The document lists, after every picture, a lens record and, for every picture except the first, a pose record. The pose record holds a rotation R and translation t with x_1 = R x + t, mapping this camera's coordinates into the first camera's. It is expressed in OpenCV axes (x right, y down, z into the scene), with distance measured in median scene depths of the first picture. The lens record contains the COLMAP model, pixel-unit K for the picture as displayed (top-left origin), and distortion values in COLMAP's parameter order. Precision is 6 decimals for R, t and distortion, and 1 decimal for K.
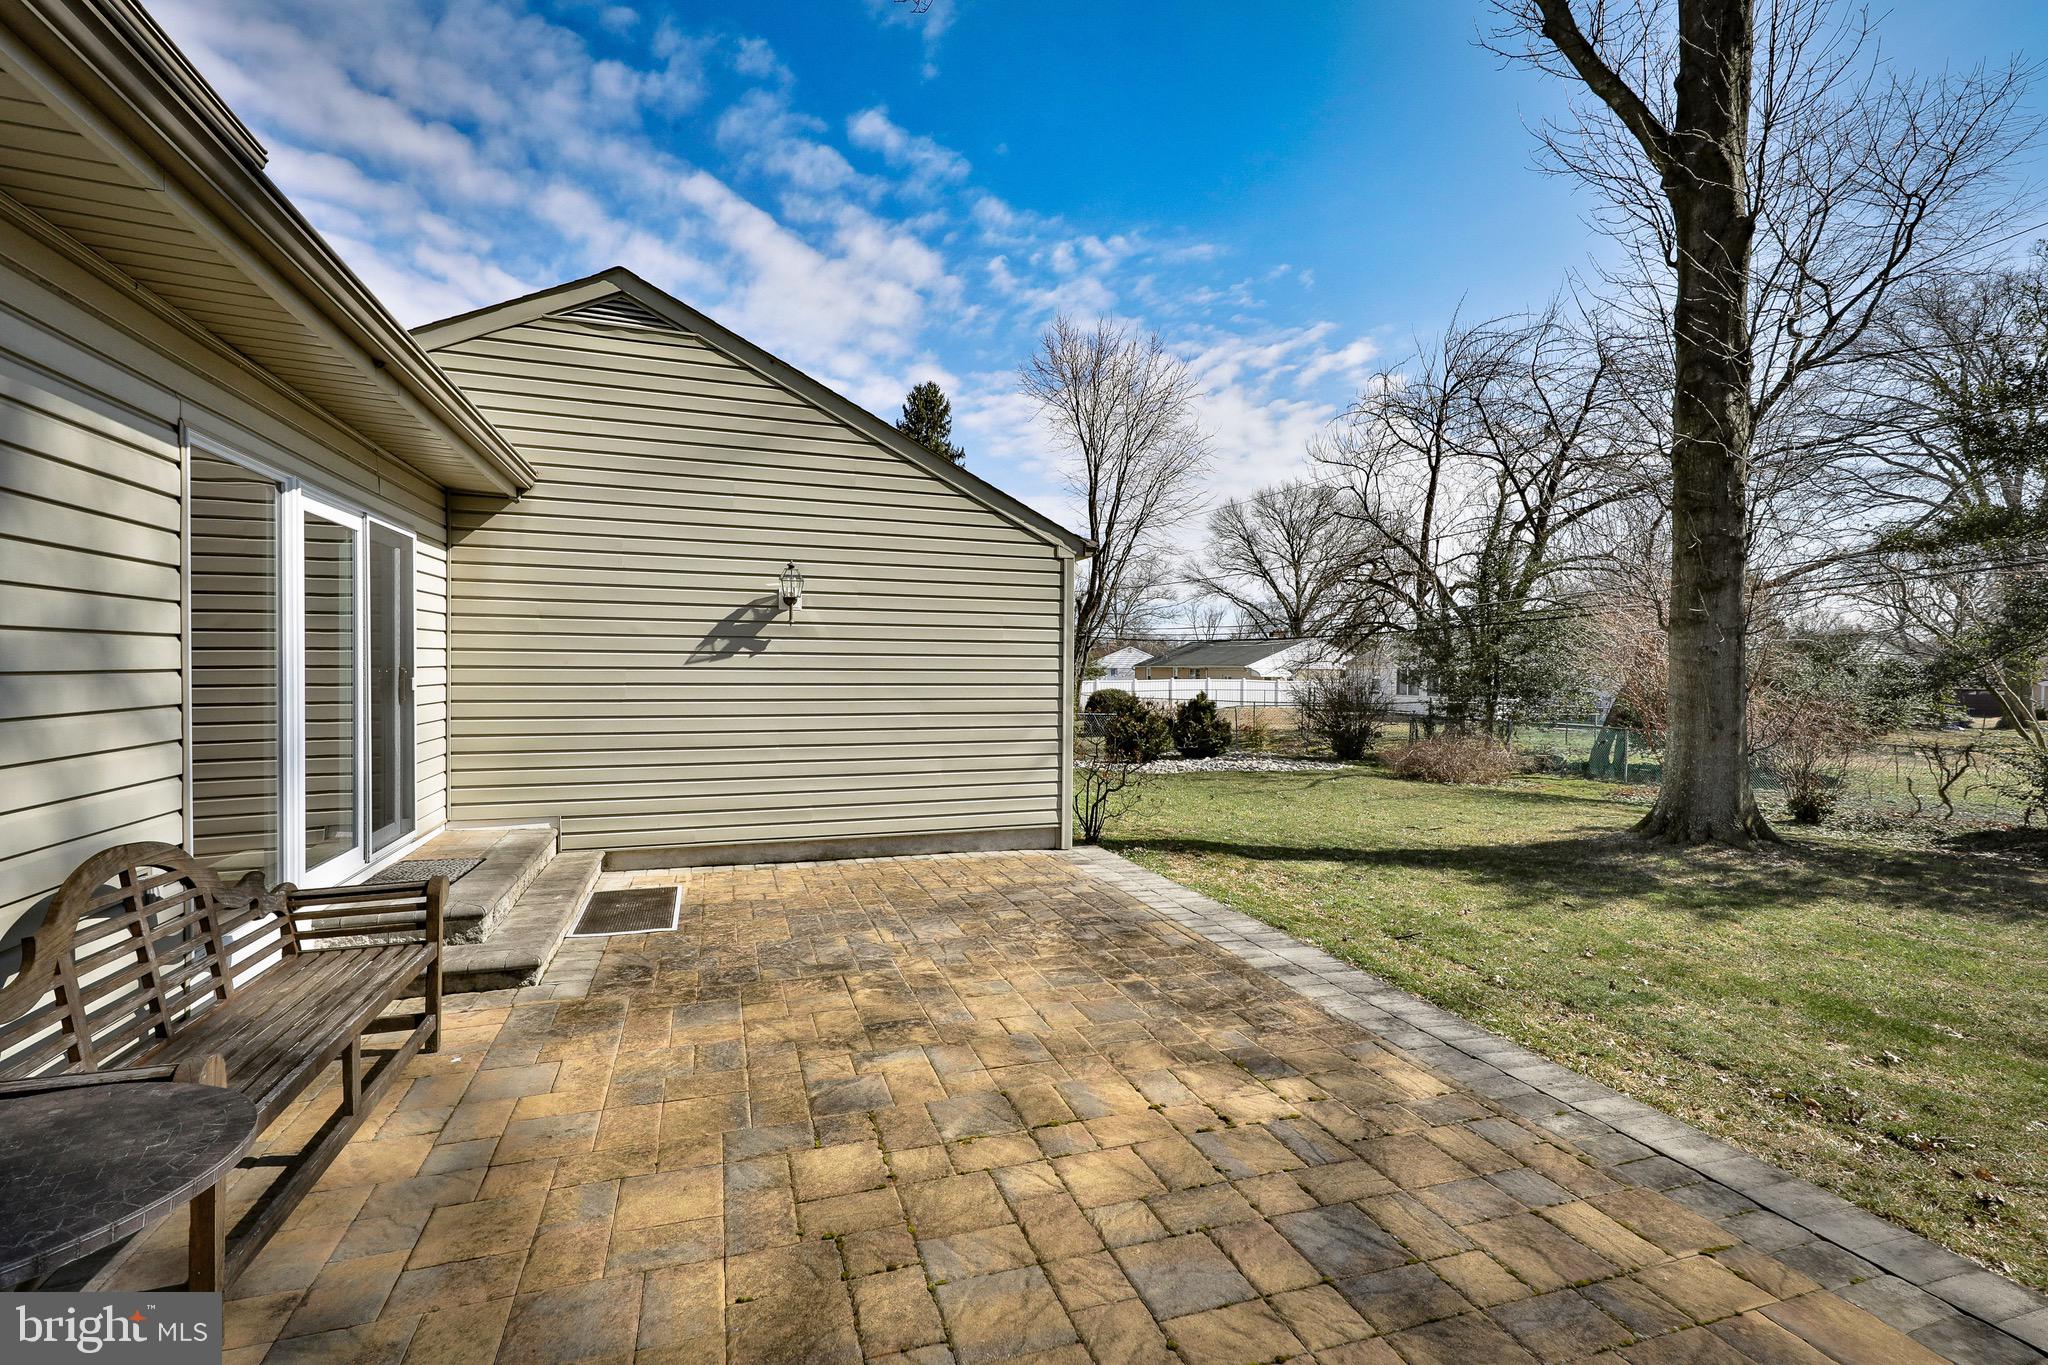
lens RADIAL K [[921.1, 0, 1055.8], [0, 921.1, 663.5], [0, 0, 1]] dist [0.003400, -0.000757]
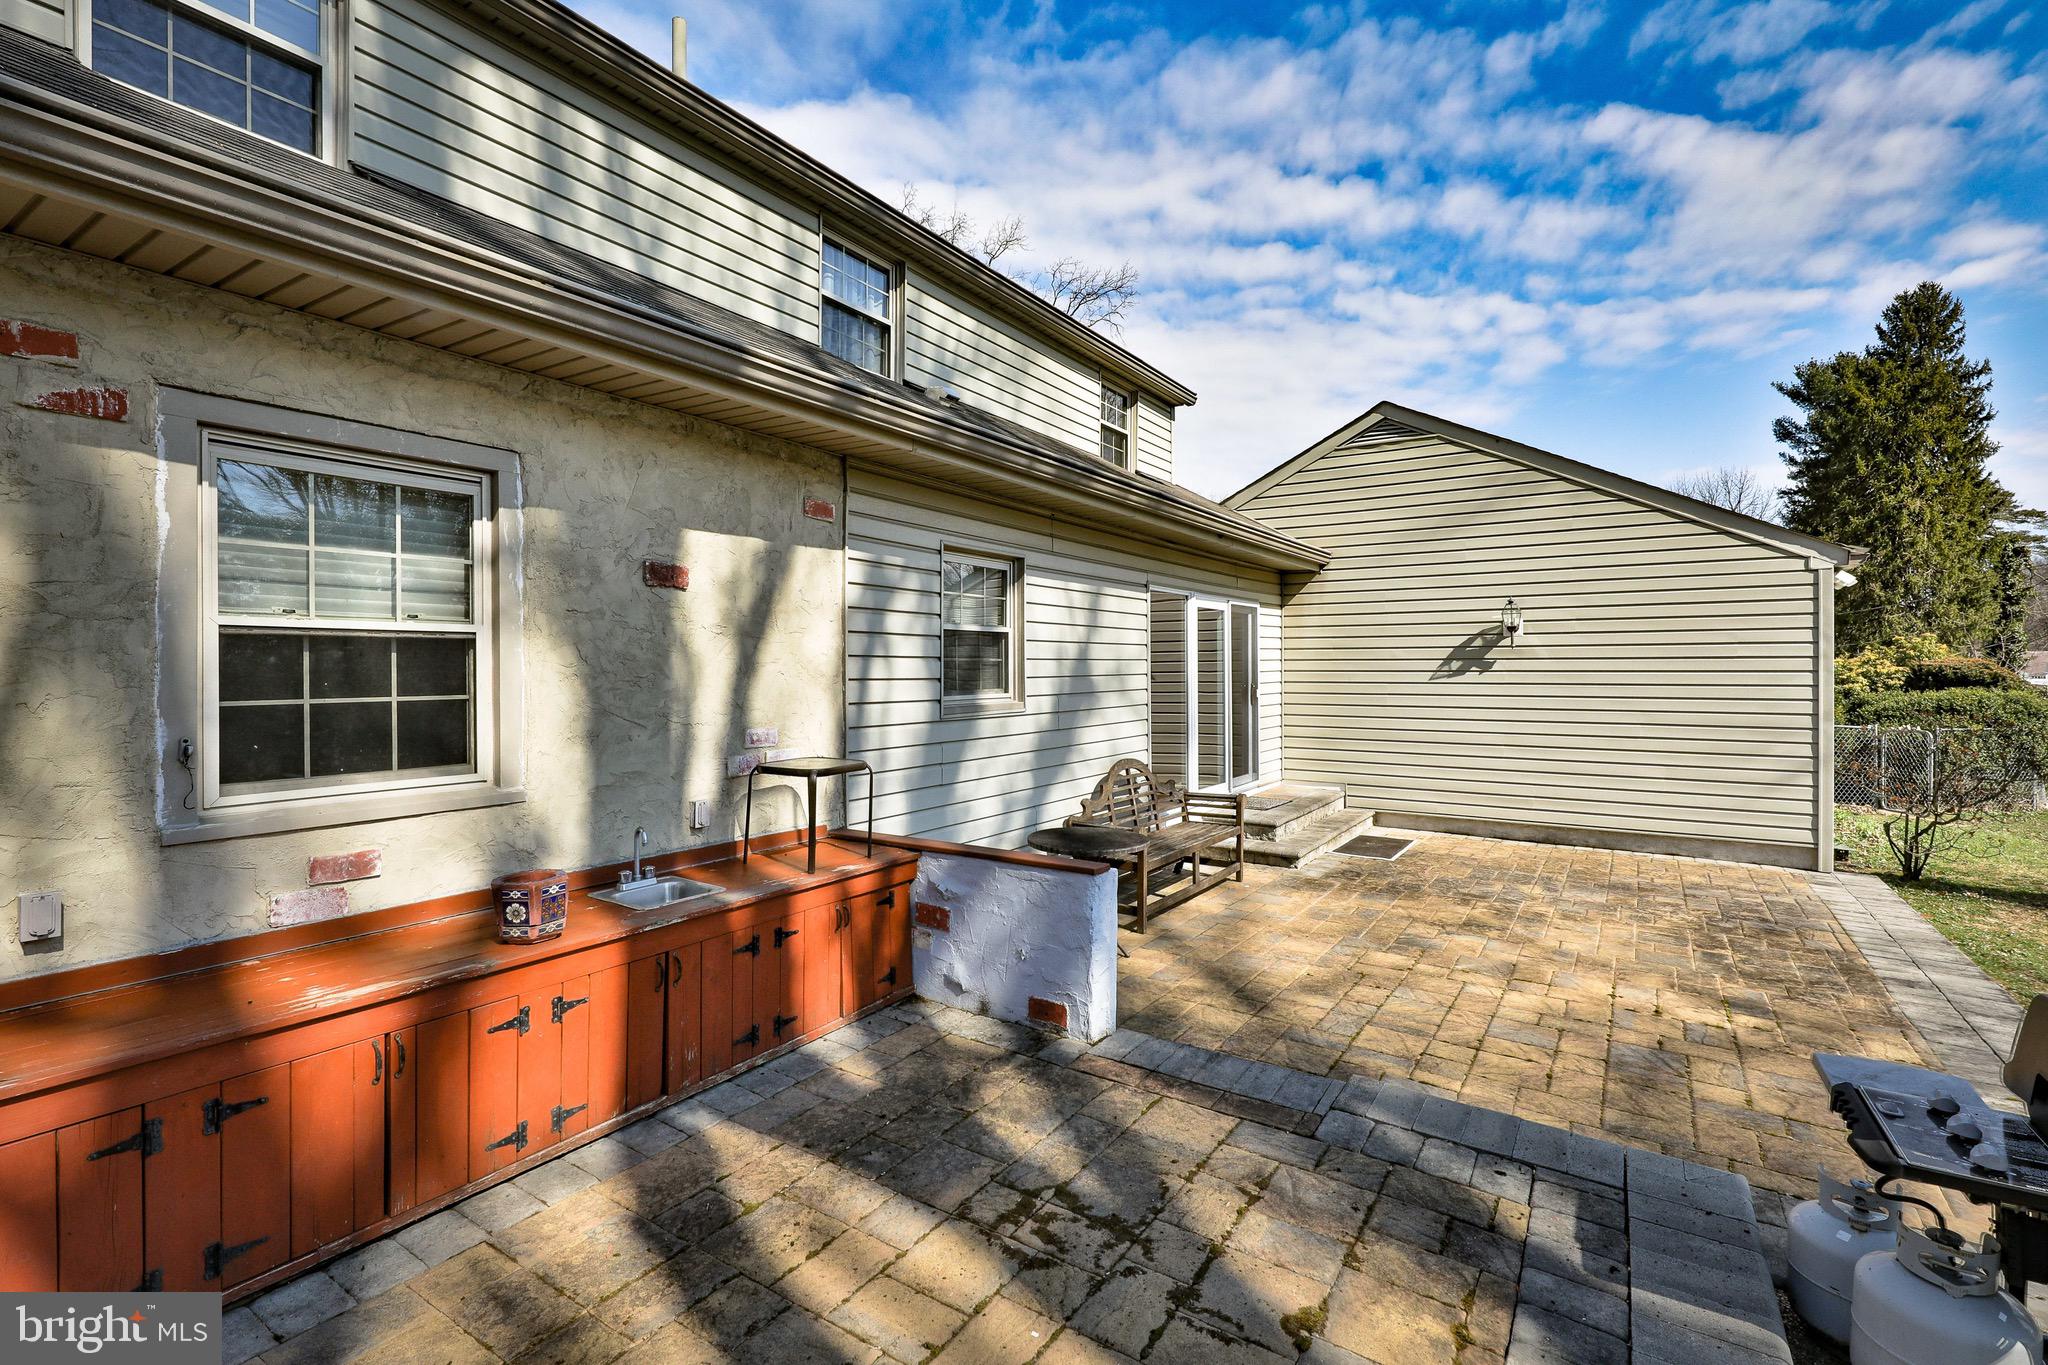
lens RADIAL K [[921.1, 0, 1018.0], [0, 921.1, 687.2], [0, 0, 1]] dist [0.003400, -0.000757]
pose [[0.592979, 0.008107, -0.805177, 0.412192], [0.014170, 0.999689, 0.020501, -0.032442], [0.805093, -0.023566, 0.592680, -0.358408]]
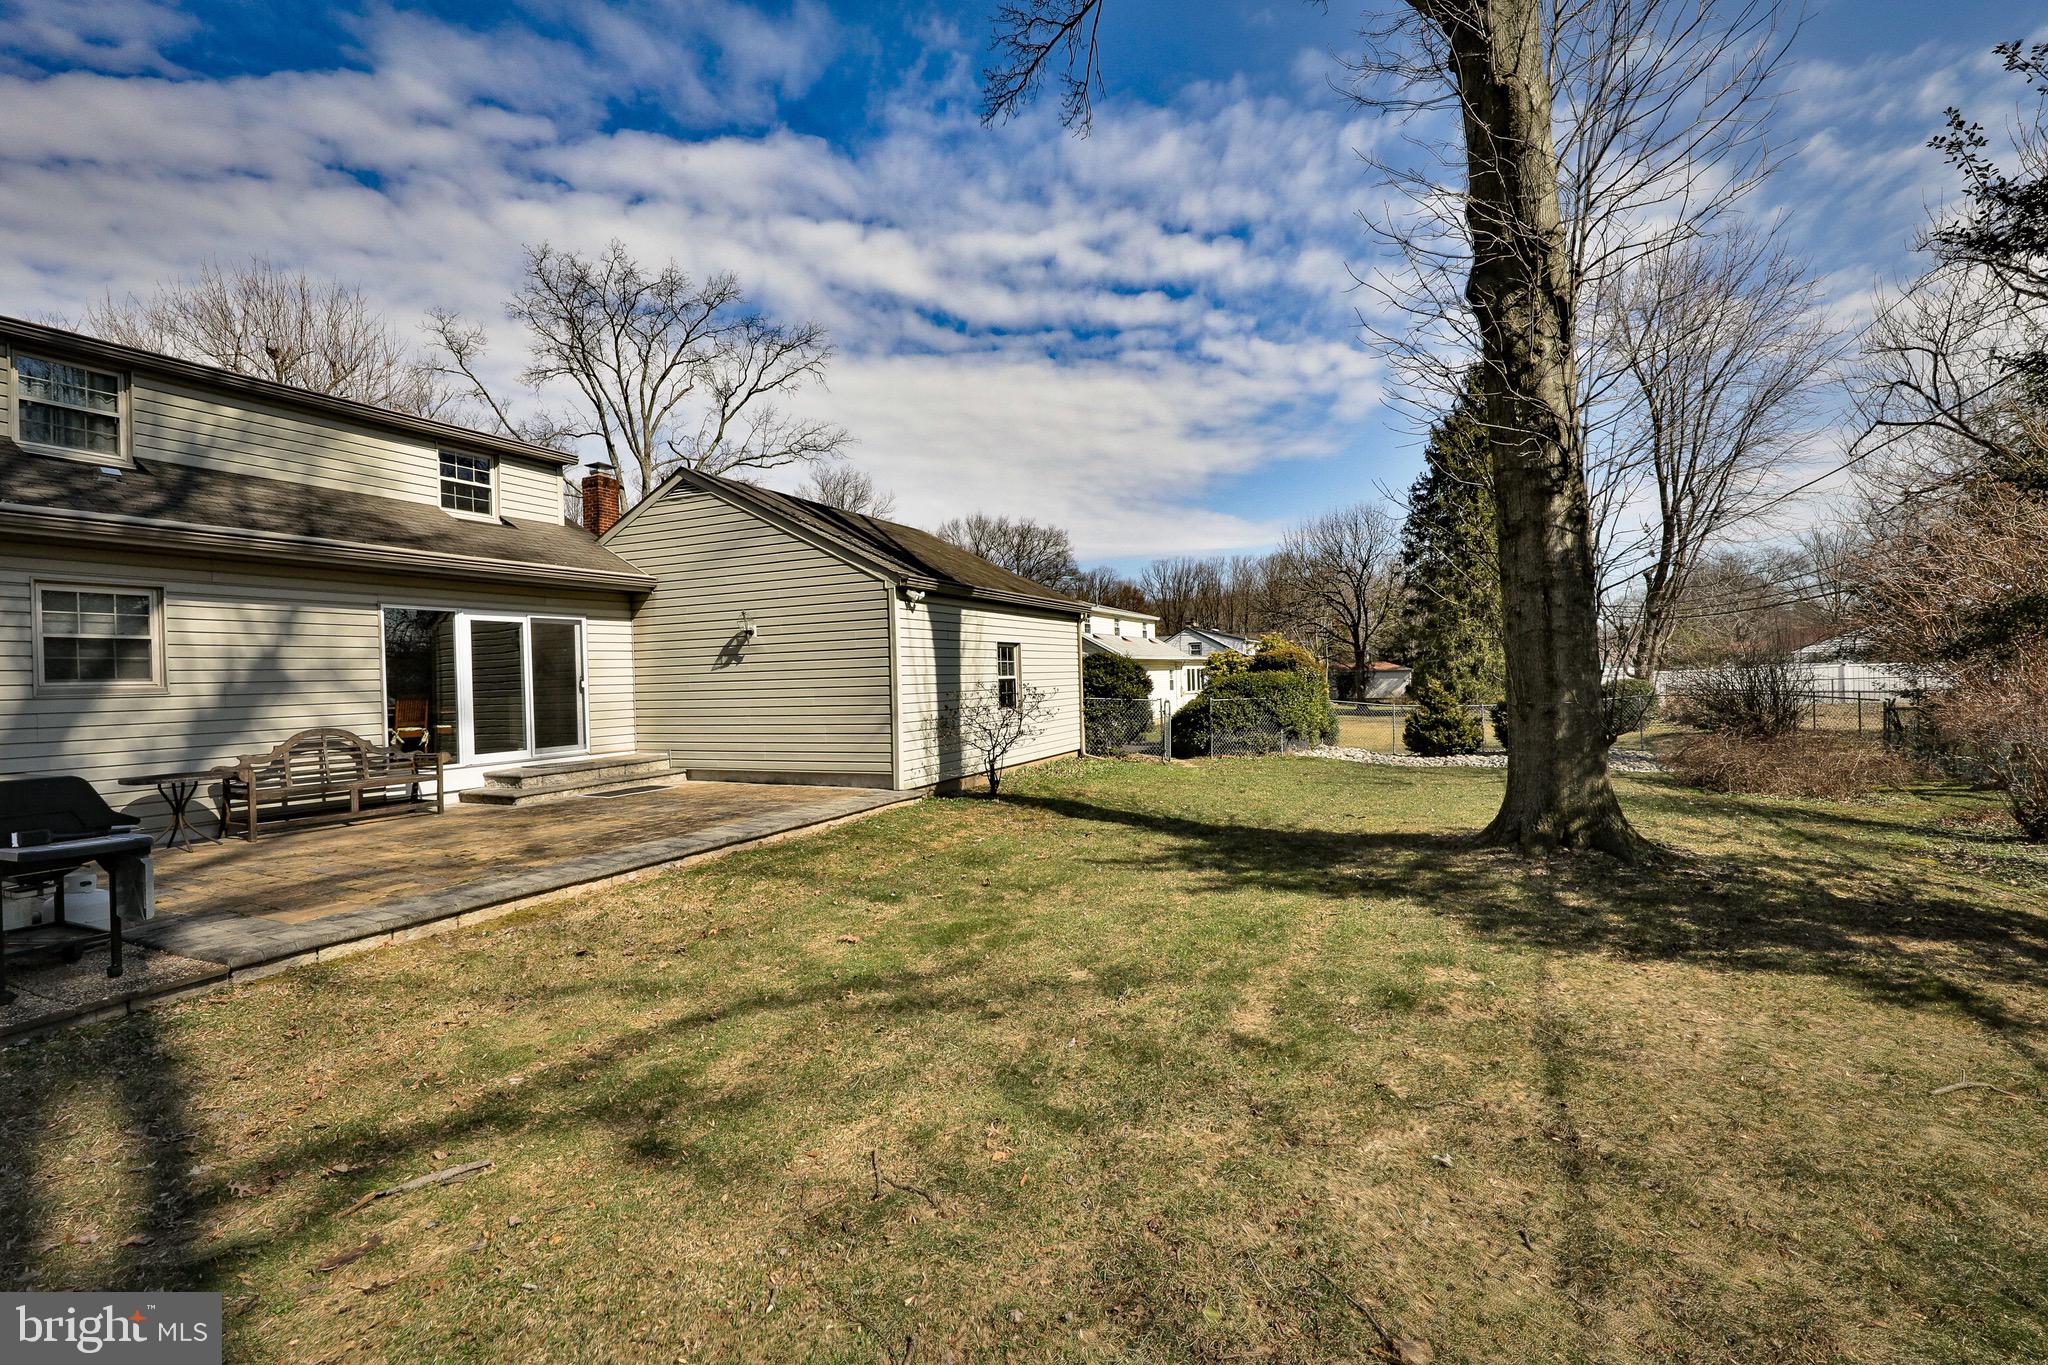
lens RADIAL K [[847.4, 0, 1039.7], [0, 847.4, 686.3], [0, 0, 1]] dist [0.000492, -0.000445]
pose [[0.699300, -0.012929, -0.714711, 1.606710], [0.035614, 0.999225, 0.016770, 0.034173], [0.713941, -0.037181, 0.699218, 0.347691]]
